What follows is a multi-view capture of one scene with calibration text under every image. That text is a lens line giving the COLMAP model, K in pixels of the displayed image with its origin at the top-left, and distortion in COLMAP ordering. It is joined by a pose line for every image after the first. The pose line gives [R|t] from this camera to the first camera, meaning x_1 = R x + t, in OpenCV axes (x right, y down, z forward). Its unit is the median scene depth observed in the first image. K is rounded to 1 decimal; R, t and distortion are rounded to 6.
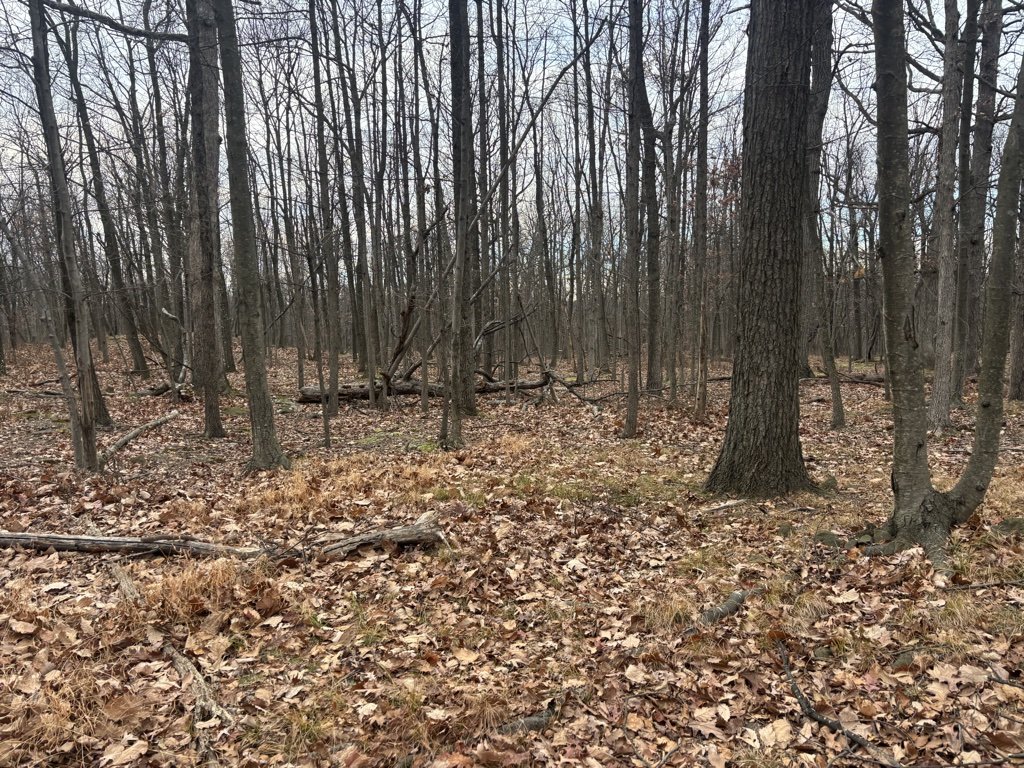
lens RADIAL K [[781.0, 0, 511.9], [0, 781.0, 383.6], [0, 0, 1]] dist [0.059380, -0.061252]
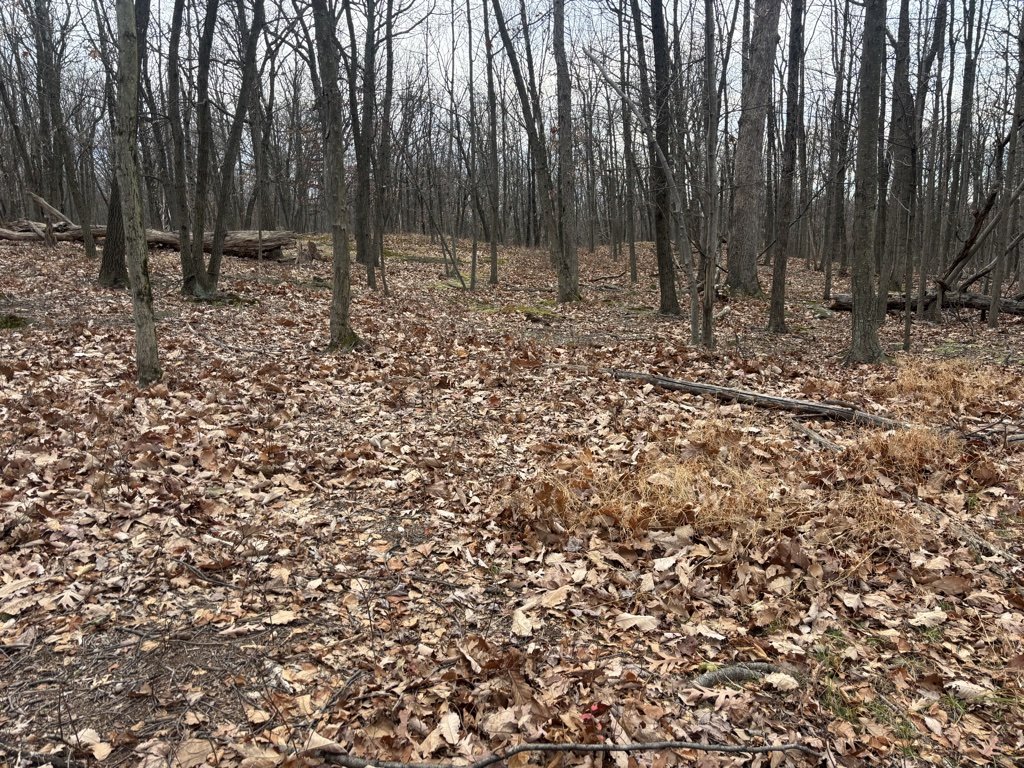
lens RADIAL K [[781.0, 0, 512.5], [0, 781.0, 383.1], [0, 0, 1]] dist [0.059380, -0.061252]
pose [[0.823434, 0.118405, -0.554921, -0.205550], [-0.055700, 0.990129, 0.128616, 0.050576], [0.564672, -0.074998, 0.821901, -0.146730]]
